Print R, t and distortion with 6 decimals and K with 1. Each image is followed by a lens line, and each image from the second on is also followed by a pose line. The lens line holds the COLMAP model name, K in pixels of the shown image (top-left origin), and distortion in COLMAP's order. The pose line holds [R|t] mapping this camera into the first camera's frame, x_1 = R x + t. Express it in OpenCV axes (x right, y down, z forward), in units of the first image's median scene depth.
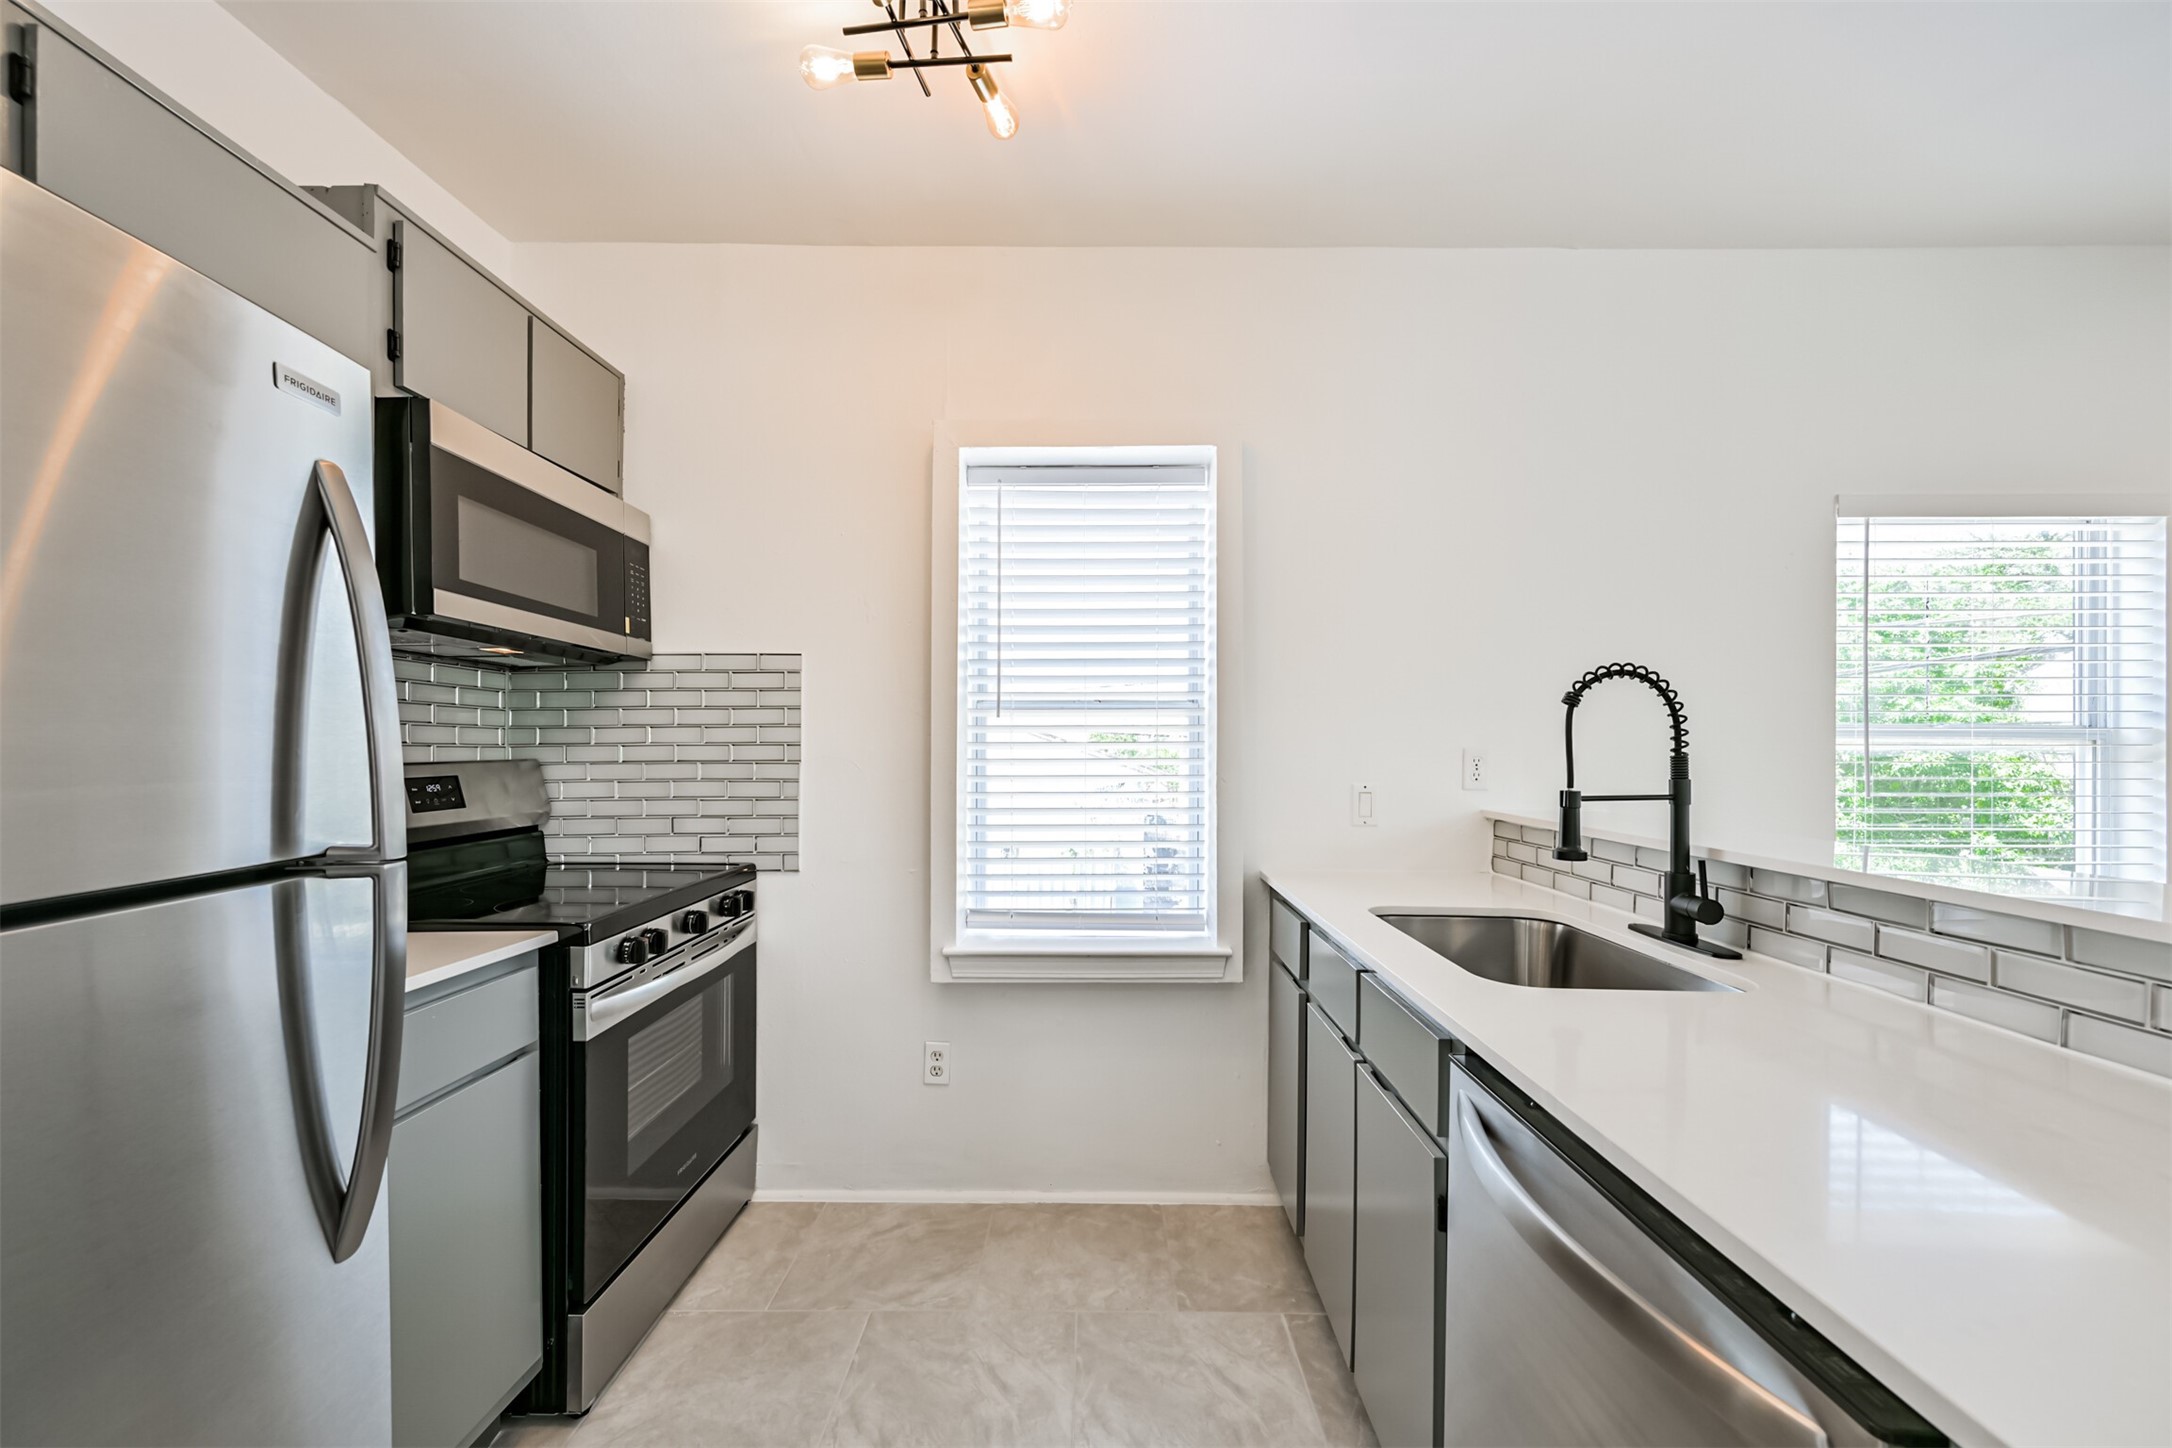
lens RADIAL K [[849.3, 0, 1110.8], [0, 849.3, 752.5], [0, 0, 1]] dist [0.007493, -0.000181]
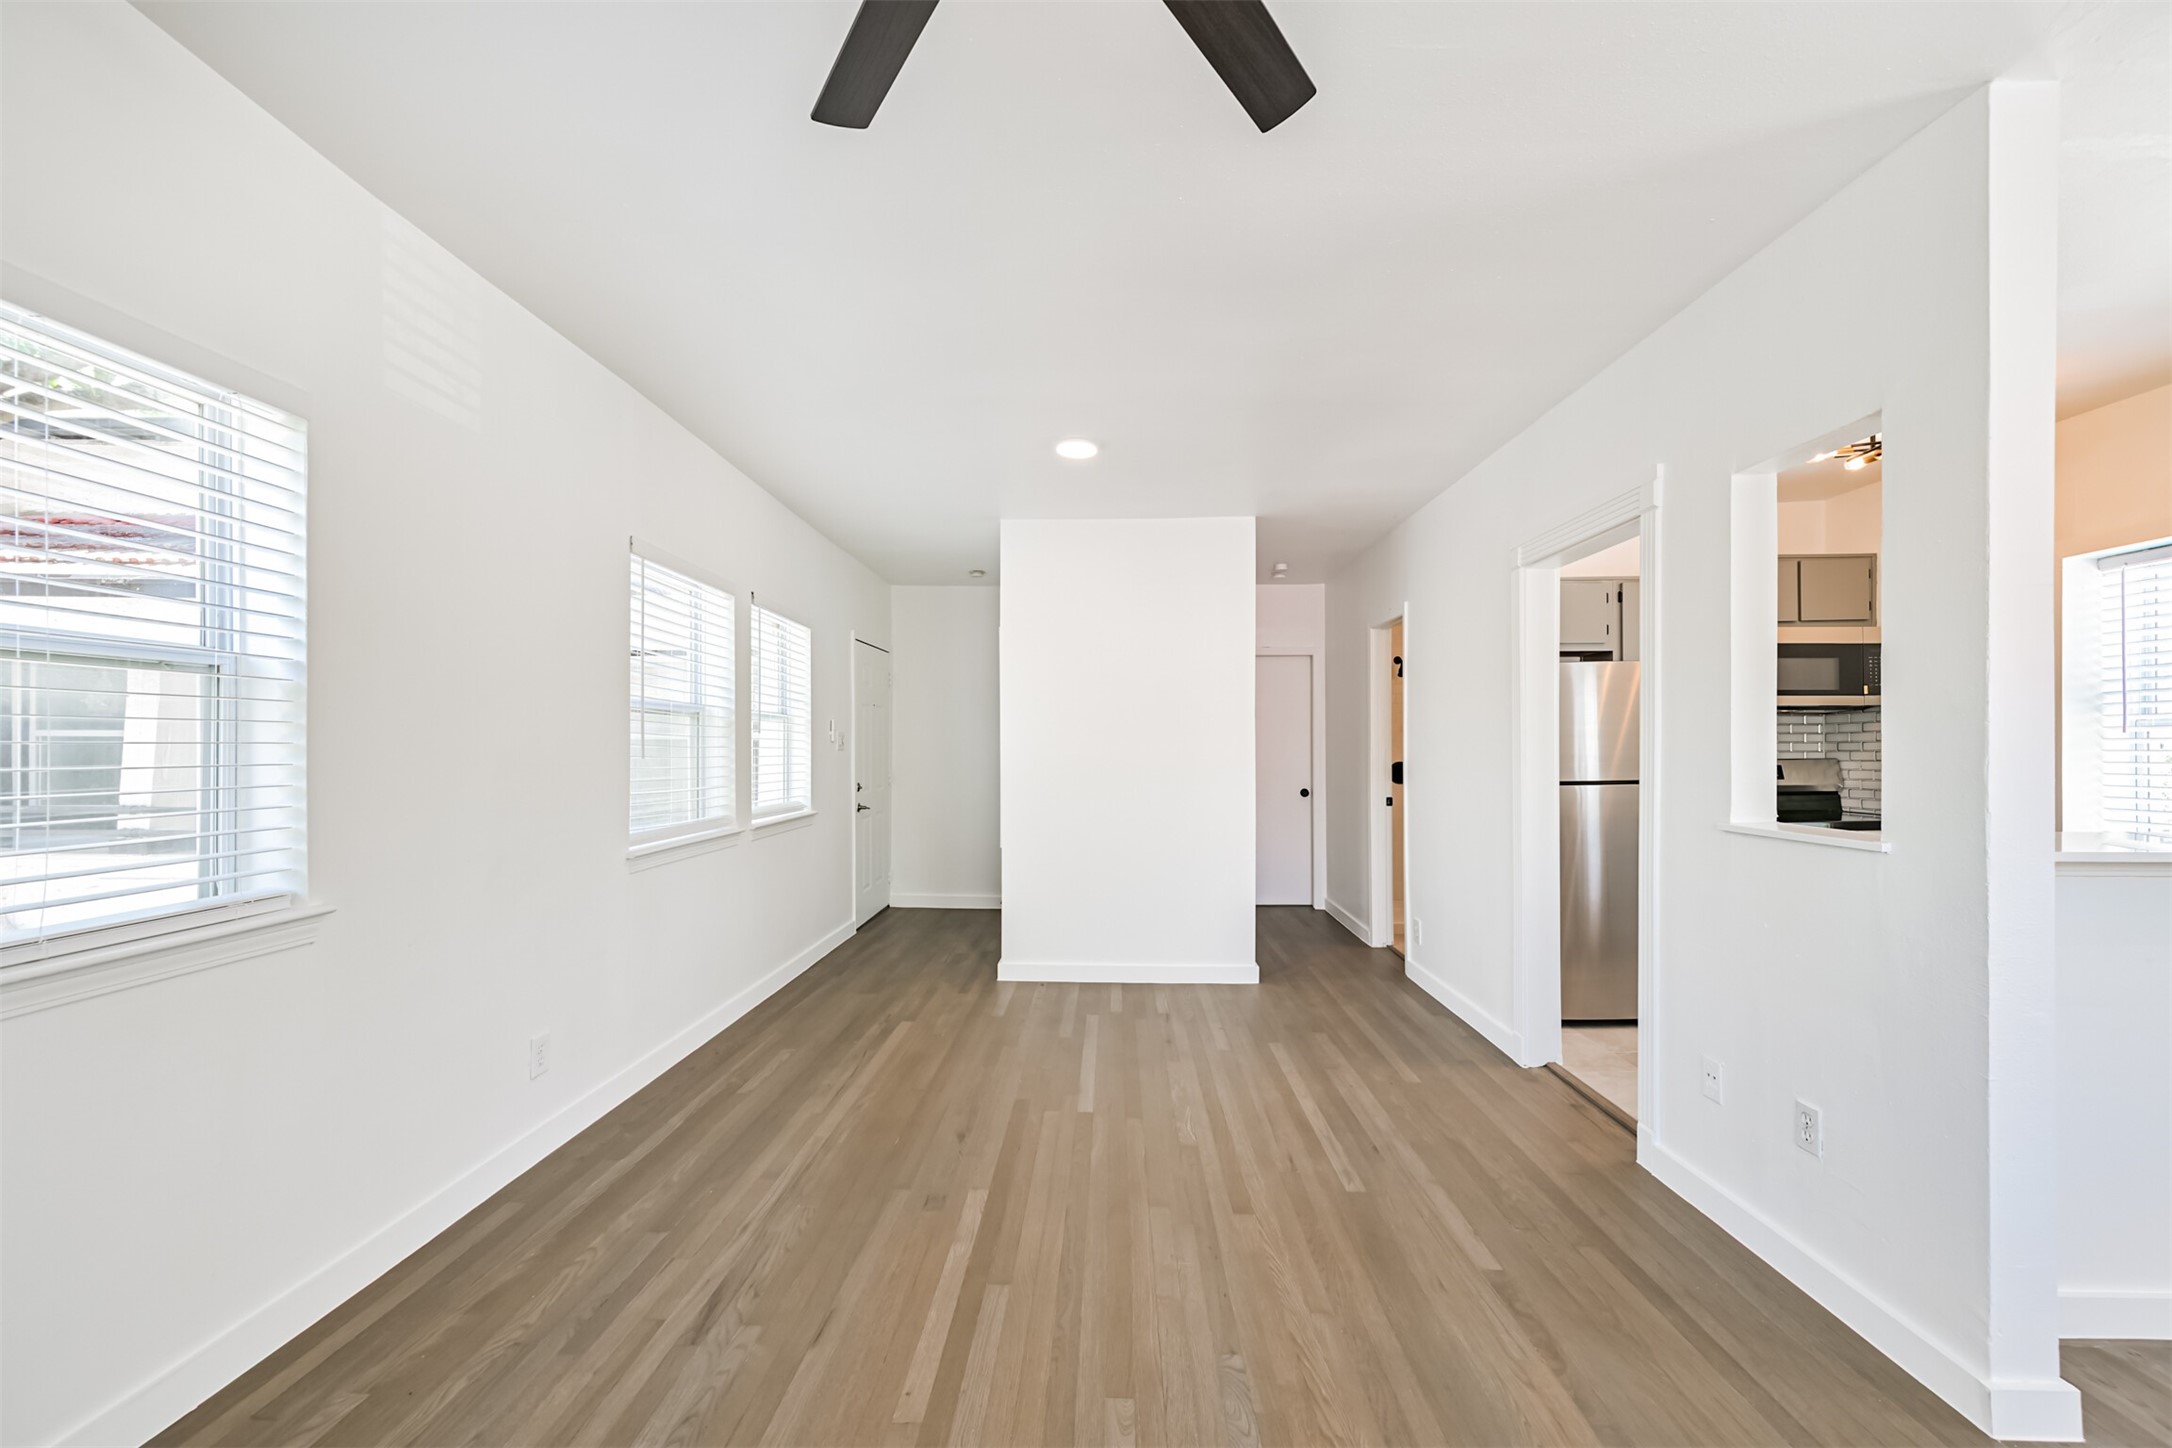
lens RADIAL K [[849.3, 0, 1091.9], [0, 849.3, 740.8], [0, 0, 1]] dist [0.007493, -0.000181]
pose [[-0.014142, -0.011634, -0.999832, 1.784658], [-0.000652, 0.999932, -0.011626, -0.011994], [0.999900, 0.000488, -0.014149, -0.938381]]
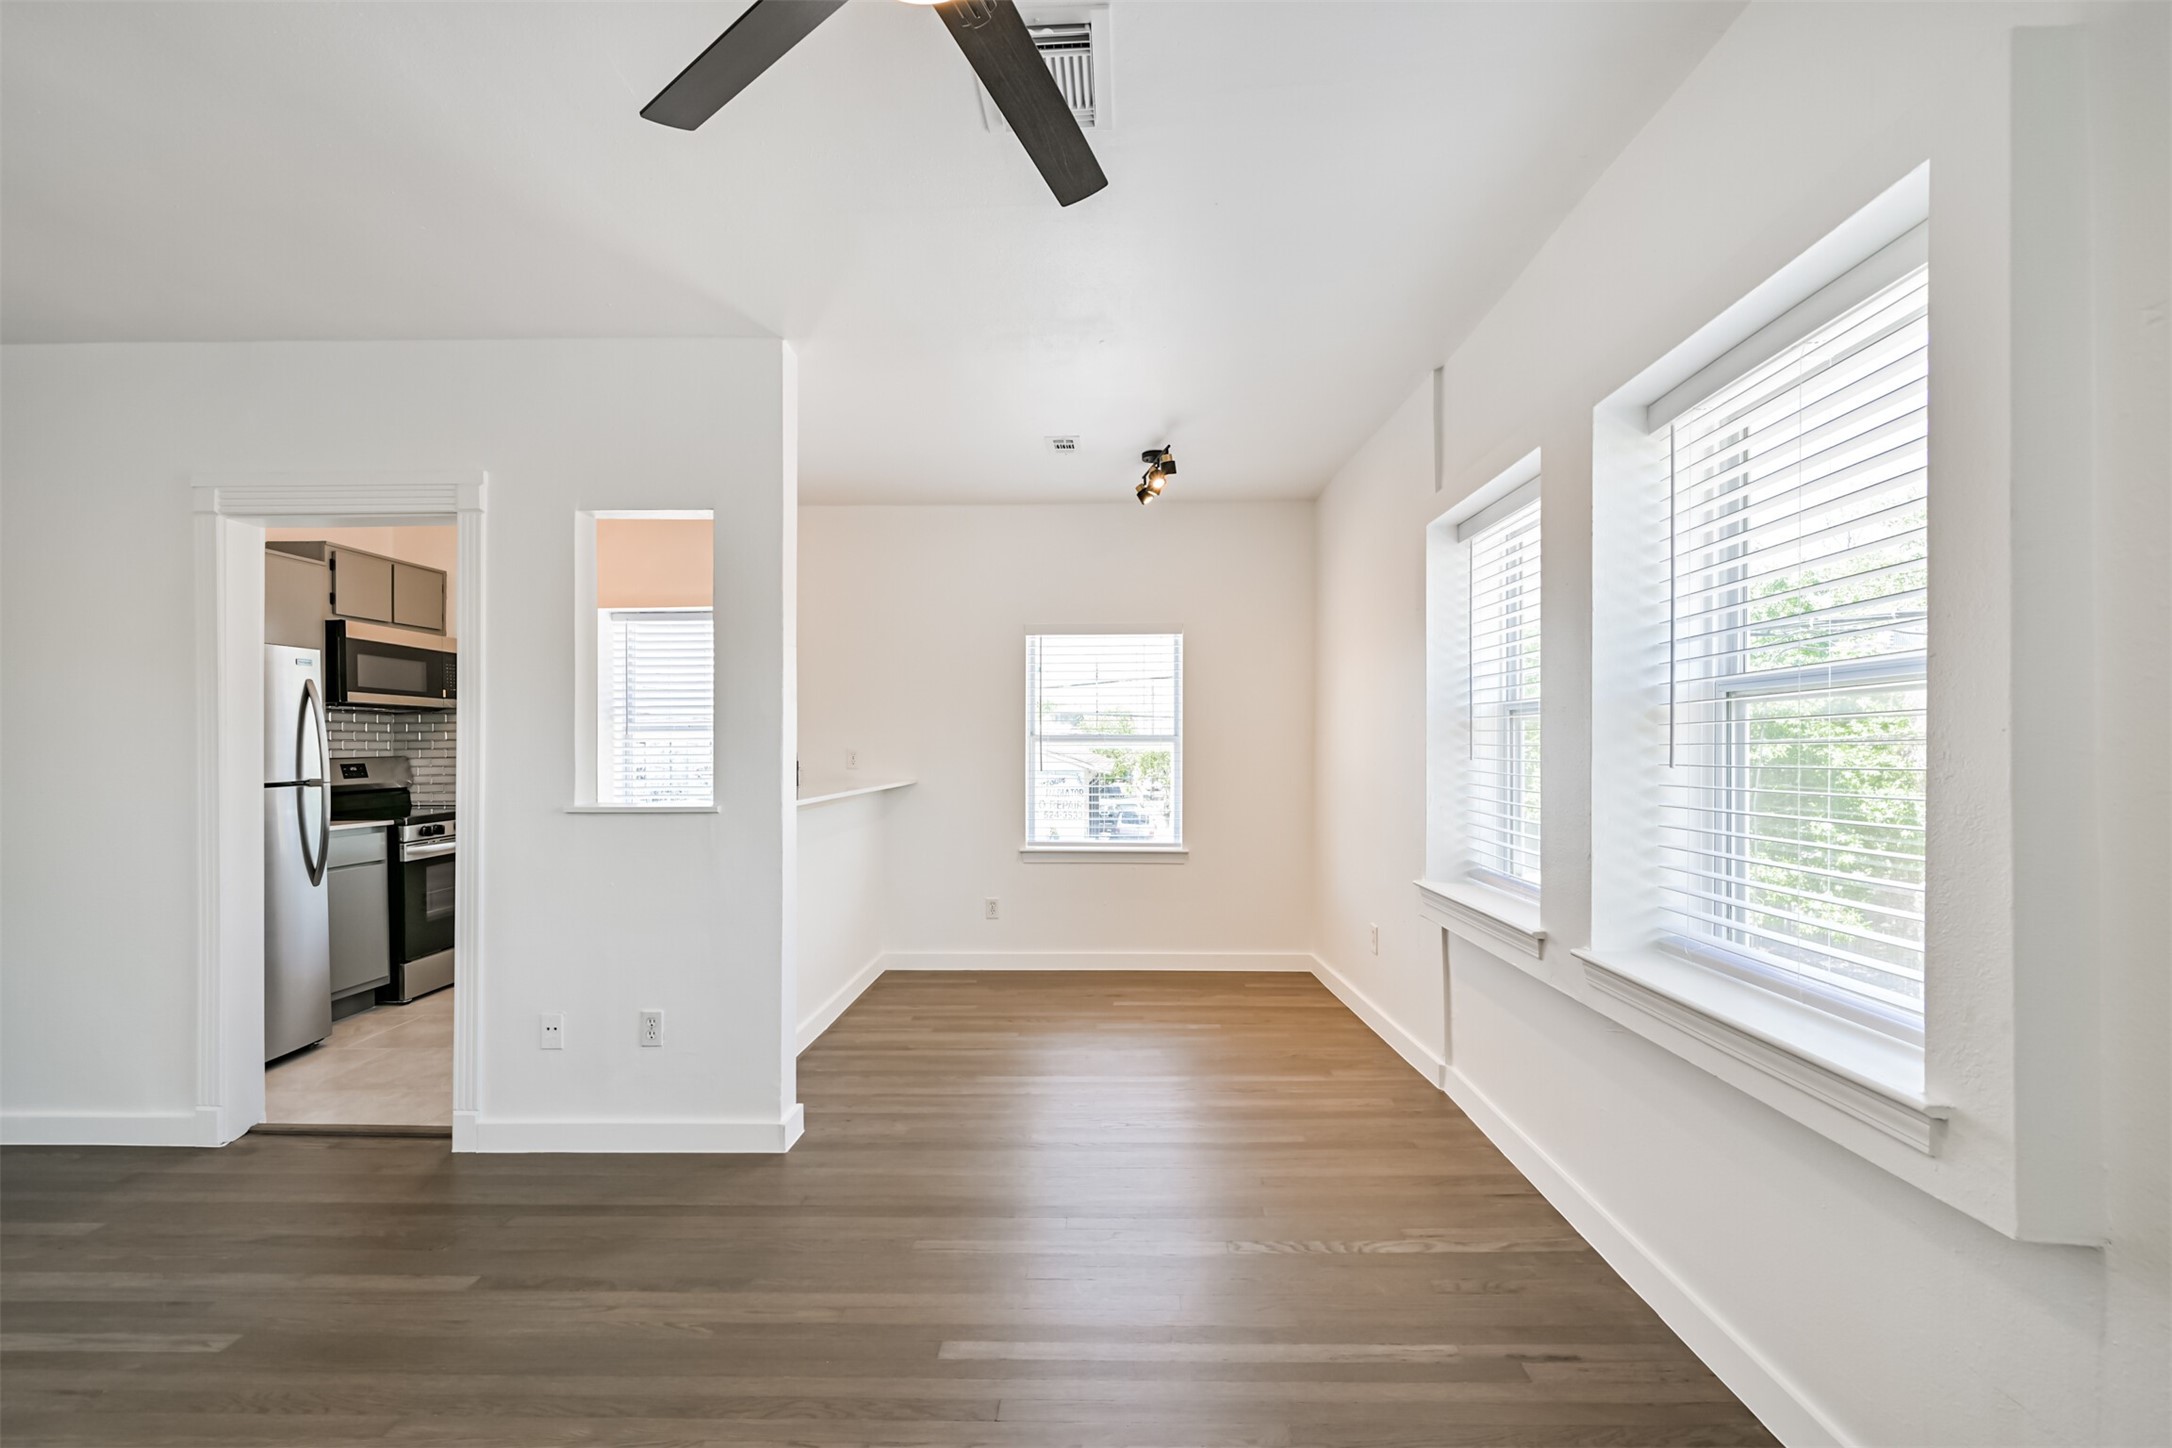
lens RADIAL K [[902.6, 0, 1102.8], [0, 902.6, 751.3], [0, 0, 1]] dist [0.000769, 0.000668]
pose [[0.999754, -0.007717, -0.020795, 1.452662], [0.007796, 0.999963, 0.003720, 0.001225], [0.020765, -0.003881, 0.999777, -1.586757]]
